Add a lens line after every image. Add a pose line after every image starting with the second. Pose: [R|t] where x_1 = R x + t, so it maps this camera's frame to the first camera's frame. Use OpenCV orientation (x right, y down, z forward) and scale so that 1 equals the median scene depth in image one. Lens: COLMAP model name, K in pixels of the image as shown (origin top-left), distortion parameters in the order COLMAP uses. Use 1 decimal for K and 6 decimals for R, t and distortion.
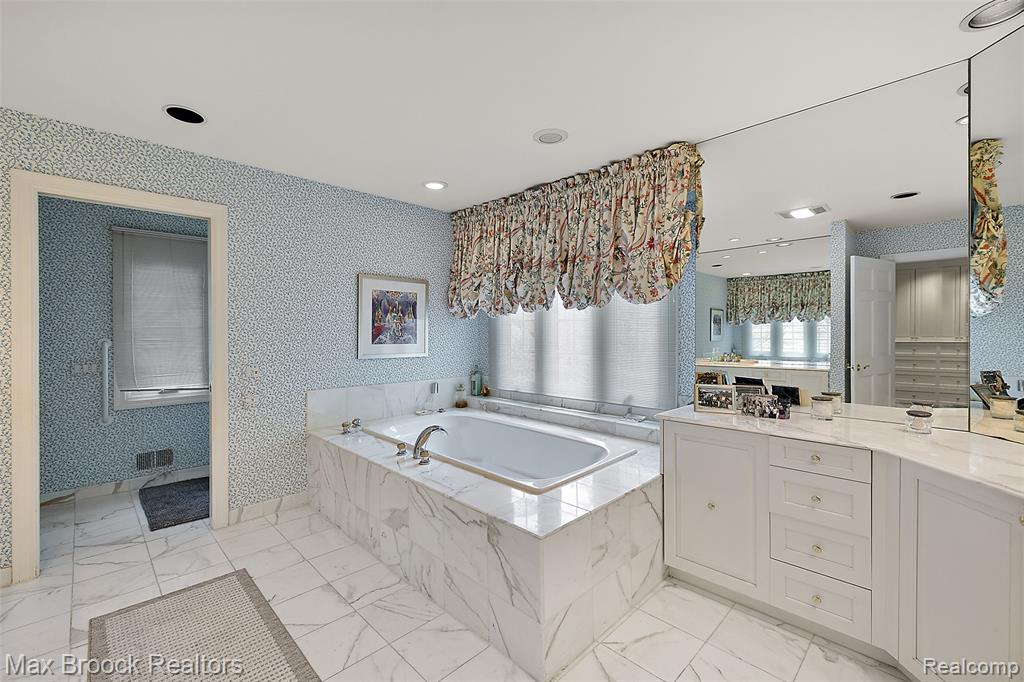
lens RADIAL K [[441.7, 0, 507.5], [0, 441.7, 336.3], [0, 0, 1]] dist [0.000494, -0.000070]
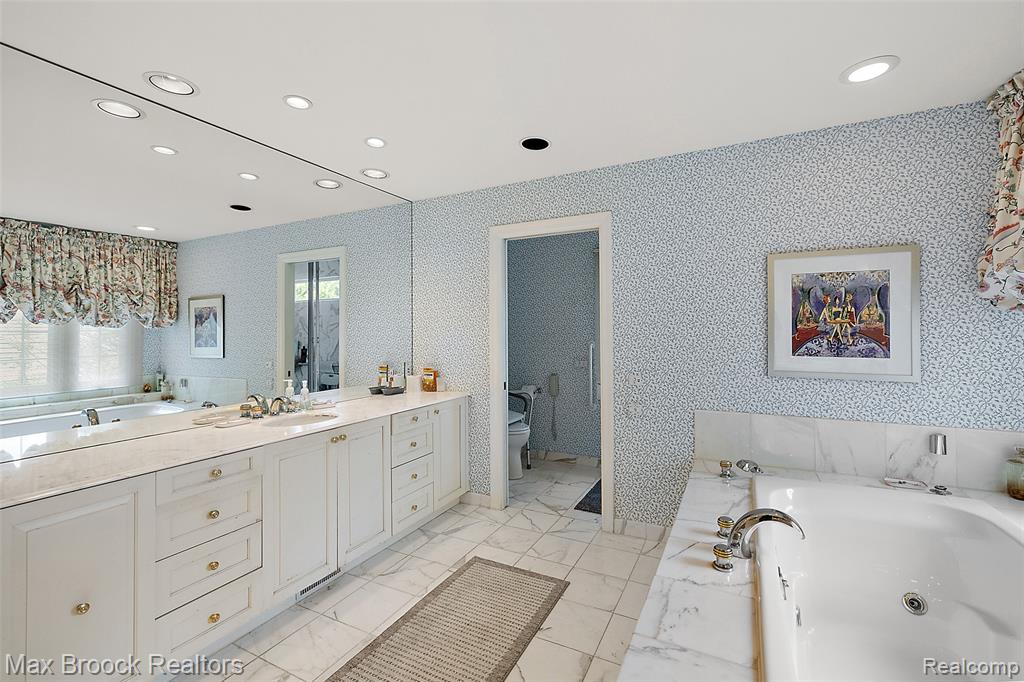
lens RADIAL K [[441.7, 0, 513.1], [0, 441.7, 327.3], [0, 0, 1]] dist [0.000494, -0.000070]
pose [[0.315859, -0.011429, -0.948737, 0.204503], [-0.004693, 0.999896, -0.013607, -0.014559], [0.948795, 0.008750, 0.315772, 0.398671]]
